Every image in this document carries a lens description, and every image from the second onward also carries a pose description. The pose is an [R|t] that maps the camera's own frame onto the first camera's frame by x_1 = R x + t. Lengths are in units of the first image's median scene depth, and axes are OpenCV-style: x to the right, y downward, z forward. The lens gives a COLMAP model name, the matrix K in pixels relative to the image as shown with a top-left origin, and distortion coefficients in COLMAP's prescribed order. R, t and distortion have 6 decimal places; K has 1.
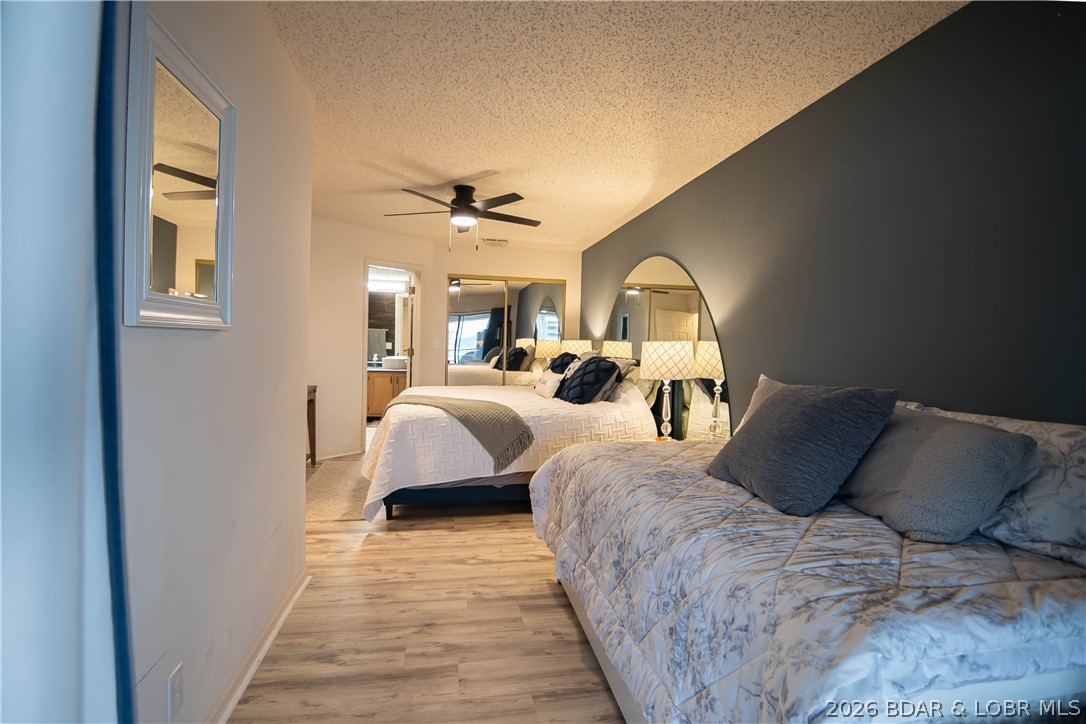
lens RADIAL K [[523.6, 0, 542.4], [0, 523.6, 358.5], [0, 0, 1]] dist [-0.003900, -0.004051]
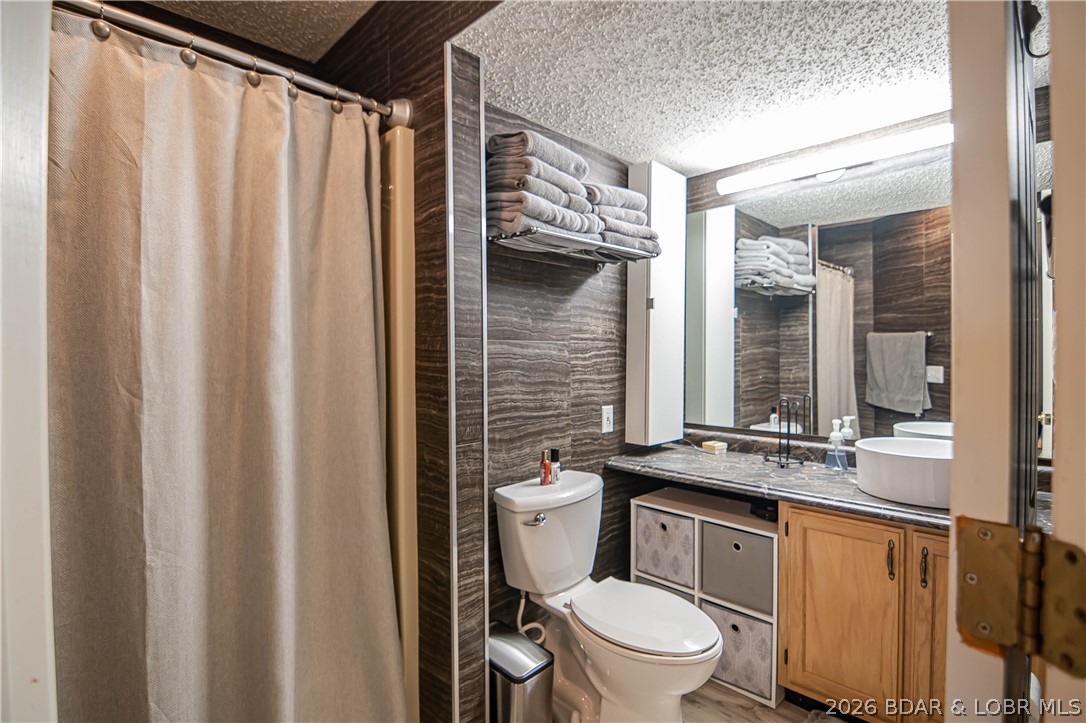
lens RADIAL K [[523.6, 0, 544.1], [0, 523.6, 362.0], [0, 0, 1]] dist [-0.003900, -0.004051]
pose [[0.566089, -0.008816, -0.824297, -0.142451], [-0.018687, 0.999549, -0.023523, -0.019402], [0.824133, 0.028720, 0.565668, 0.556818]]
